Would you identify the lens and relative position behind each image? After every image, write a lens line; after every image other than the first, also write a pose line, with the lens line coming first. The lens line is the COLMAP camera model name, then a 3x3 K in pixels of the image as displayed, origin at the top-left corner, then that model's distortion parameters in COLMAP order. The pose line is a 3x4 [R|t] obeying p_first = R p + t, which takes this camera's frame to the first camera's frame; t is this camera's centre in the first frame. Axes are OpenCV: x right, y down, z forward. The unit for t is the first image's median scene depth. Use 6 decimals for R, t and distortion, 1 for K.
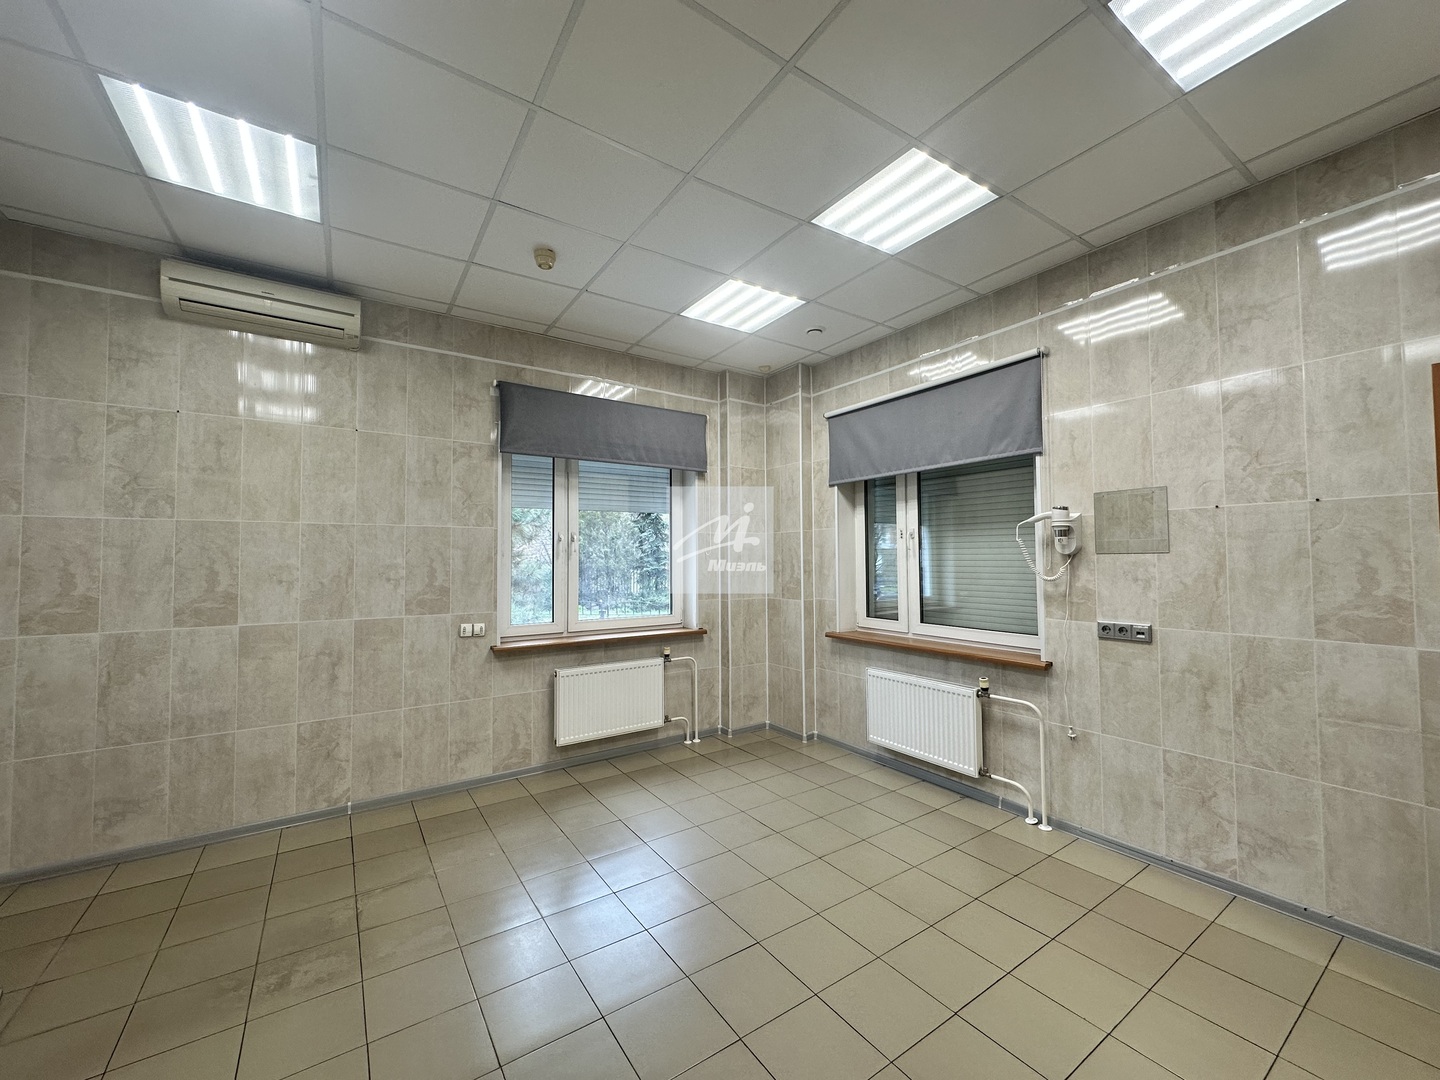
lens RADIAL K [[569.6, 0, 719.1], [0, 569.6, 543.0], [0, 0, 1]] dist [0.001989, 0.000044]
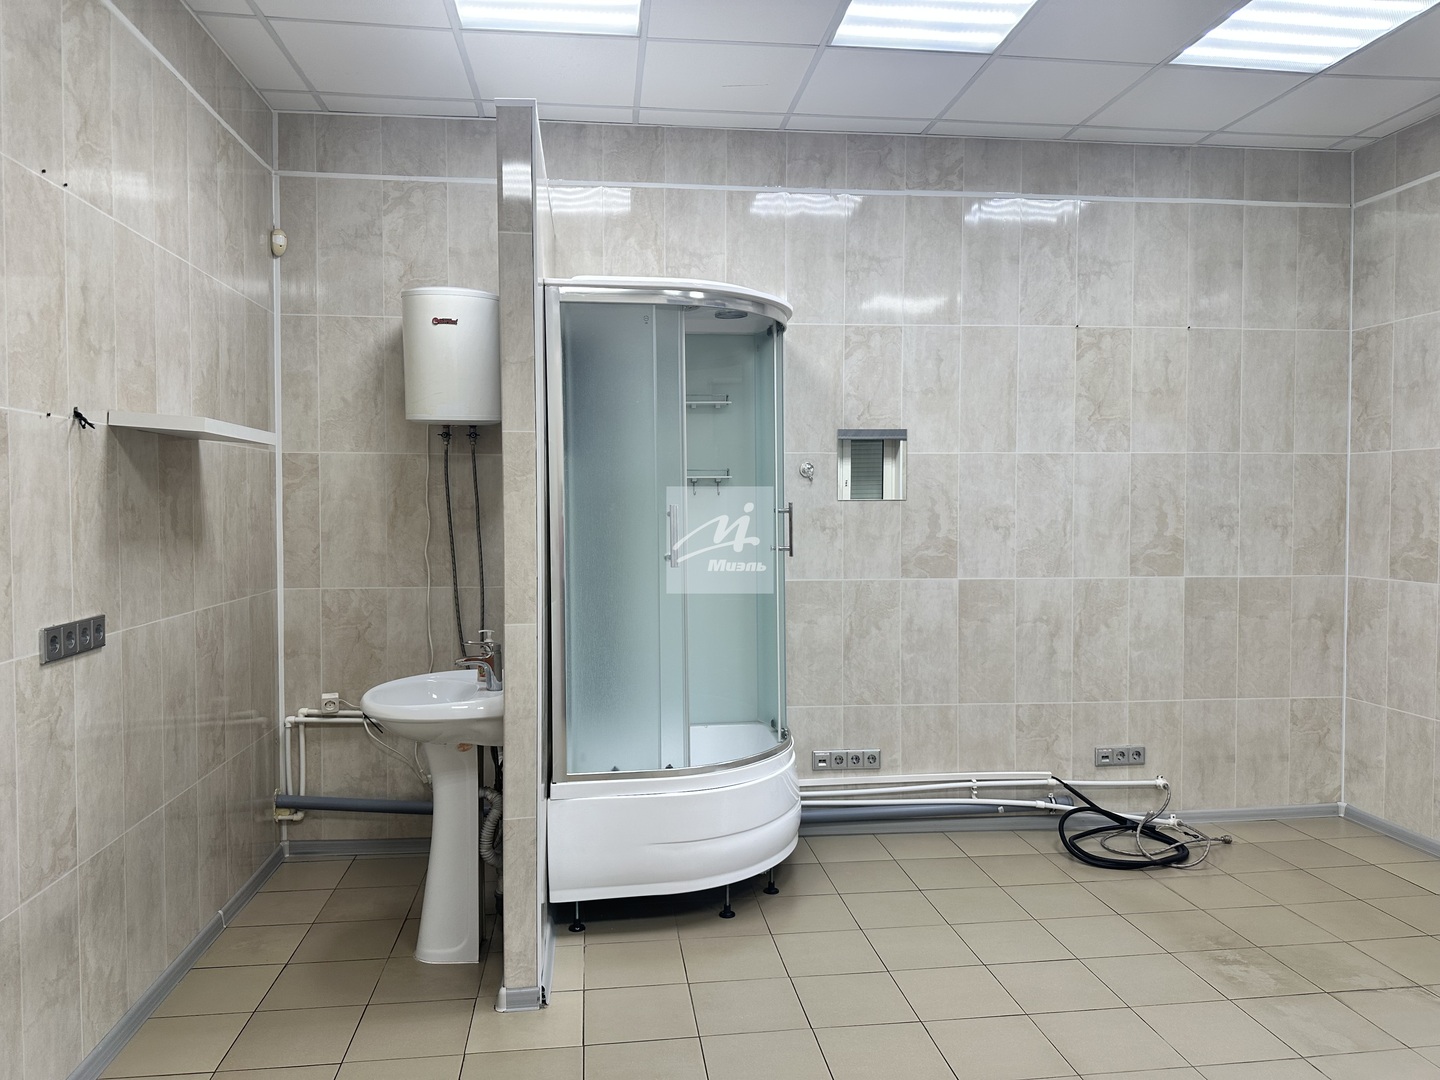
lens RADIAL K [[1011.3, 0, 721.0], [0, 1011.3, 533.7], [0, 0, 1]] dist [0.059527, -0.065815]
pose [[-0.449015, 0.035869, -0.892804, 0.600635], [0.037907, 0.999059, 0.021074, 0.008394], [0.892720, -0.024381, -0.449952, 0.587434]]
